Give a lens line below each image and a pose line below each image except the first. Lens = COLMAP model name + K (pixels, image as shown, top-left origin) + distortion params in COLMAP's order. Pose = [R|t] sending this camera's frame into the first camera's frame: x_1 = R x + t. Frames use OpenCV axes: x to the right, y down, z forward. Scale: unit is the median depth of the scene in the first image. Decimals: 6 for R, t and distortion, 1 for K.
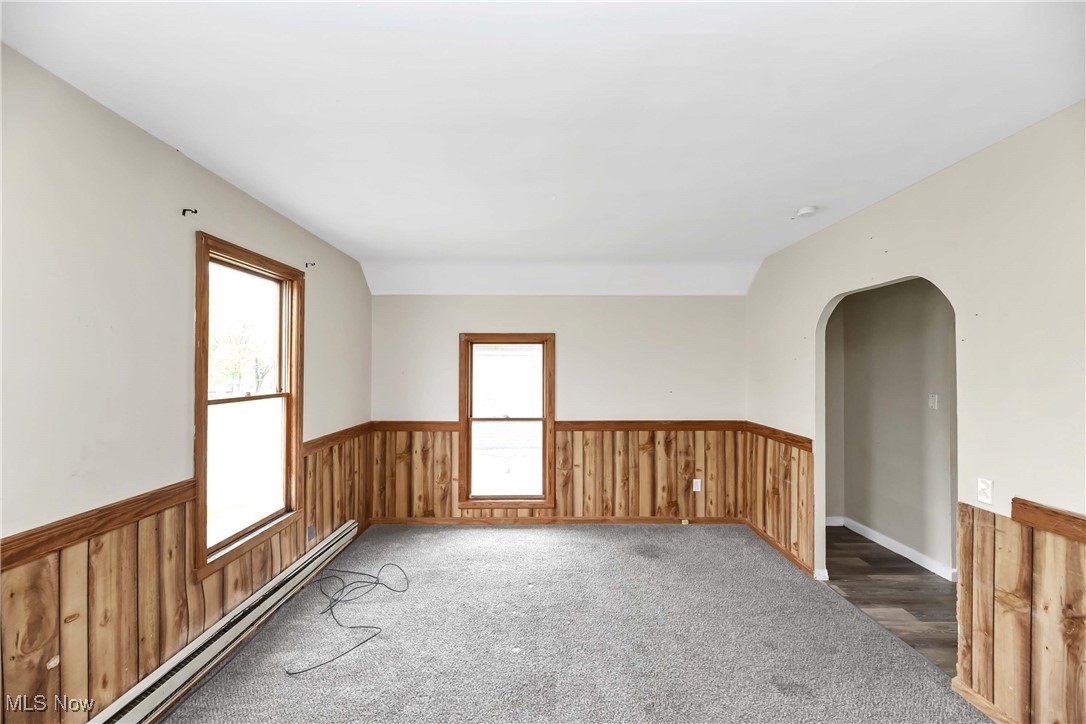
lens RADIAL K [[440.9, 0, 545.0], [0, 440.9, 363.9], [0, 0, 1]] dist [0.004464, -0.004026]
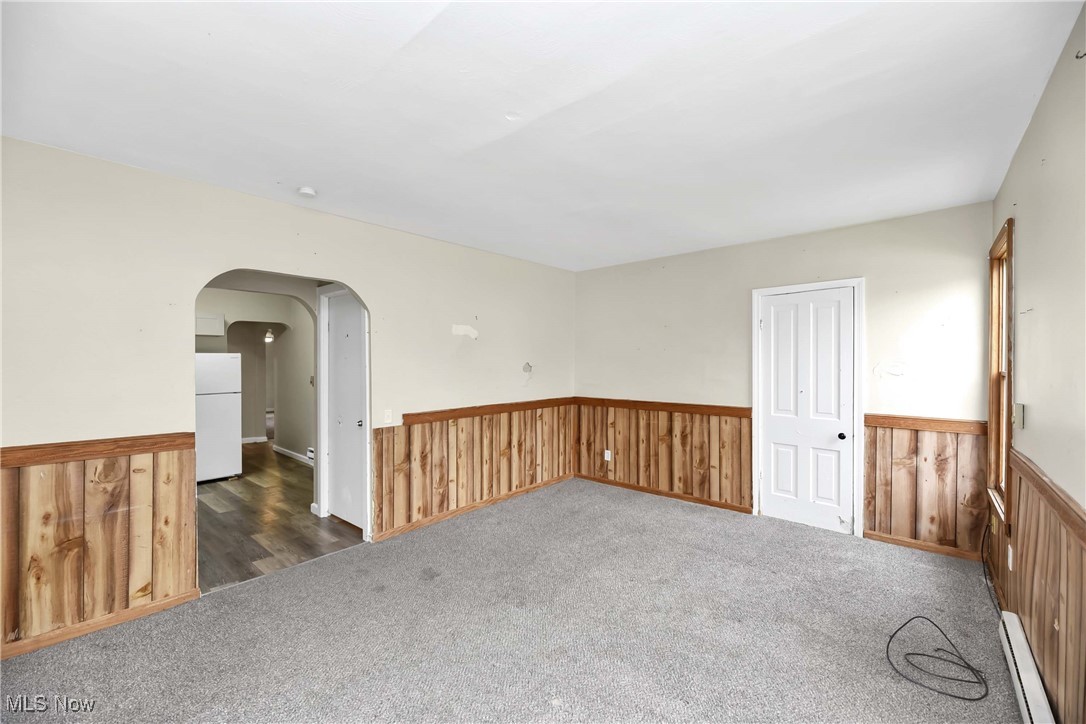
lens RADIAL K [[440.9, 0, 545.2], [0, 440.9, 359.5], [0, 0, 1]] dist [0.004464, -0.004026]
pose [[-0.750748, -0.002153, 0.660585, -0.414779], [-0.010919, 0.999899, -0.009151, 0.037844], [-0.660498, -0.014084, -0.750695, 1.168238]]
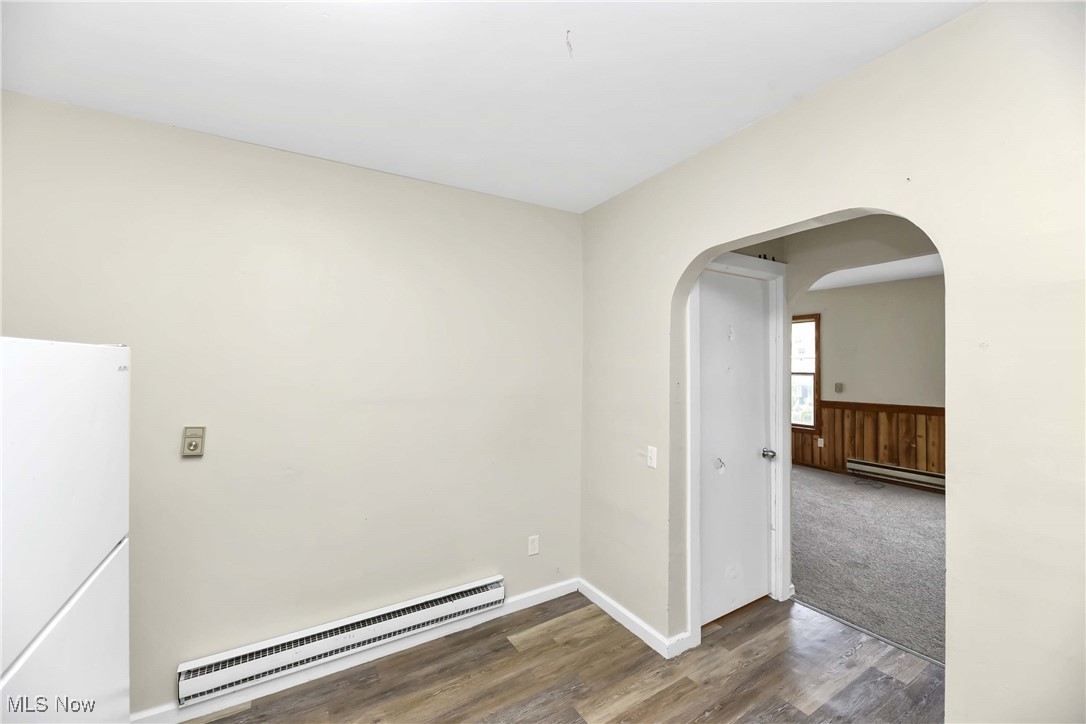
lens RADIAL K [[440.9, 0, 545.6], [0, 440.9, 365.3], [0, 0, 1]] dist [0.004464, -0.004026]
pose [[-0.855829, -0.001085, -0.517258, 1.463457], [0.006045, 0.999909, -0.012099, 0.029620], [0.517224, -0.013481, -0.855744, 1.139172]]
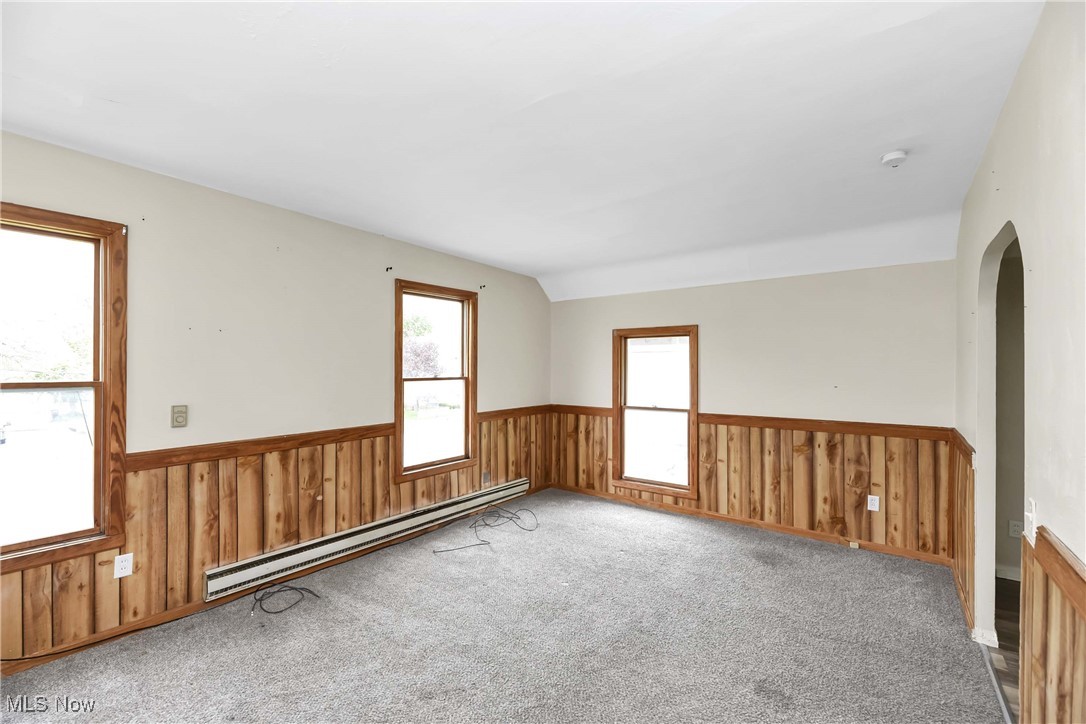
lens RADIAL K [[454.6, 0, 543.8], [0, 454.6, 363.7], [0, 0, 1]] dist [0.002422, -0.002492]
pose [[0.793838, -0.005332, -0.608106, 0.479909], [0.006261, 0.999980, -0.000596, 0.021689], [0.608097, -0.003334, 0.793856, -0.032964]]
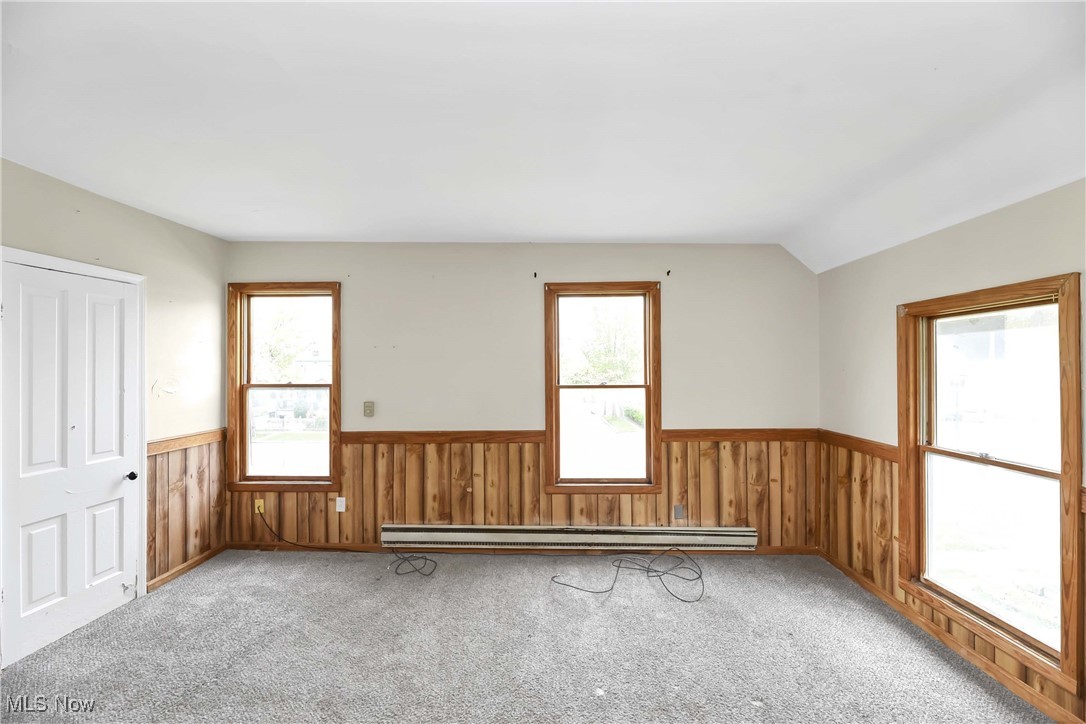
lens RADIAL K [[440.9, 0, 542.7], [0, 440.9, 366.0], [0, 0, 1]] dist [0.004464, -0.004026]
pose [[-0.028448, -0.010796, -0.999537, 0.573249], [0.014857, 0.999827, -0.011222, 0.020036], [0.999485, -0.015169, -0.028283, 0.670190]]
